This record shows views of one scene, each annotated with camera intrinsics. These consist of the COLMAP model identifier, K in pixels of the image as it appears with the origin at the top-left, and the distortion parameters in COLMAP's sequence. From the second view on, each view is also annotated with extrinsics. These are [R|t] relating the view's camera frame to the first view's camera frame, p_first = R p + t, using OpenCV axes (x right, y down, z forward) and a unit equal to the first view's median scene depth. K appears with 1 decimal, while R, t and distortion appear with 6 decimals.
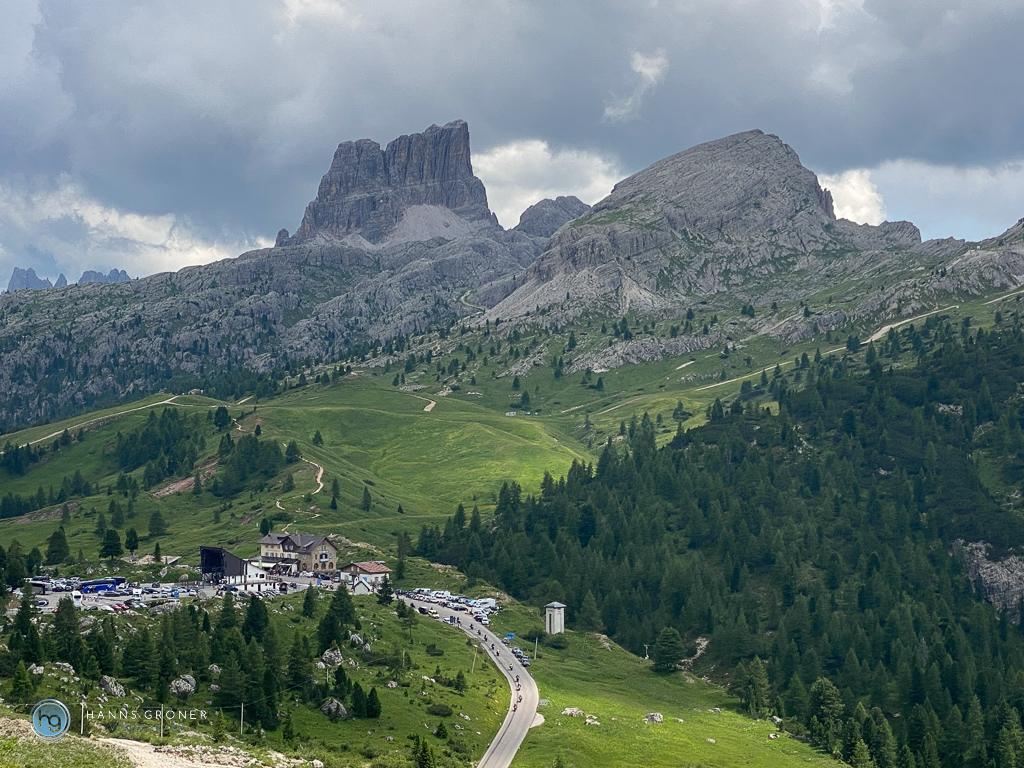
lens RADIAL K [[2178.2, 0, 512.1], [0, 2178.2, 384.3], [0, 0, 1]] dist [-0.000229, 0.000000]
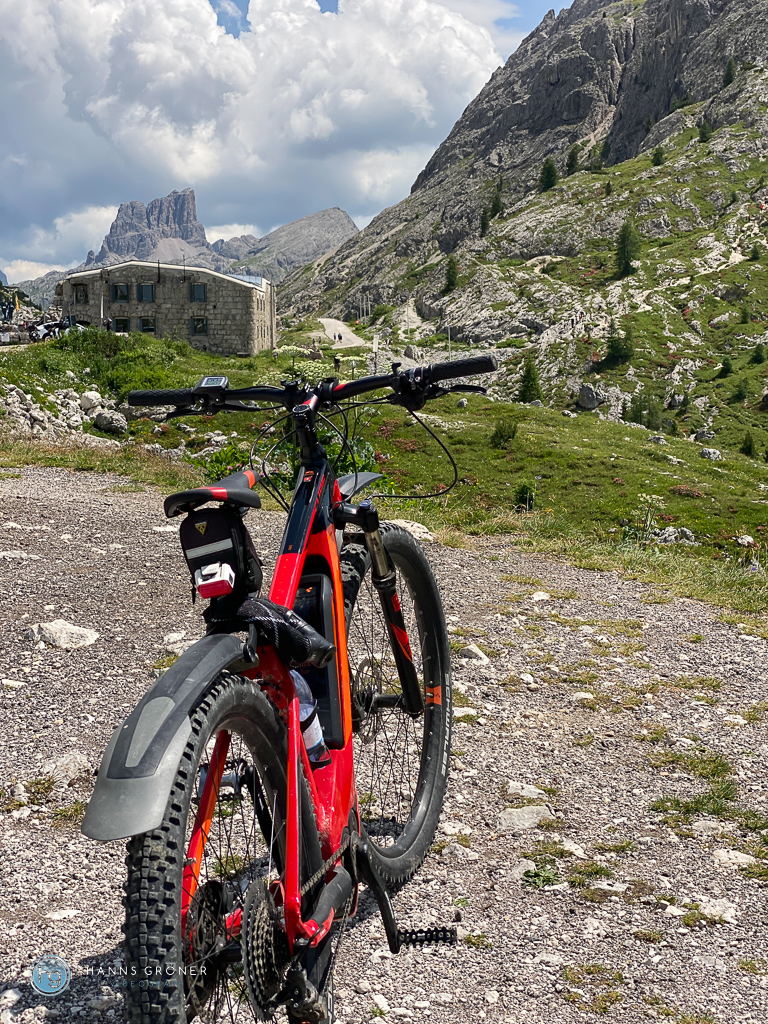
lens RADIAL K [[1550.2, 0, 384.1], [0, 1550.2, 512.3], [0, 0, 1]] dist [0.009337, 0.000000]
pose [[0.997257, -0.022766, 0.070425, 0.039976], [0.014155, 0.992621, 0.120431, -0.010538], [-0.072647, -0.119103, 0.990221, -0.295967]]
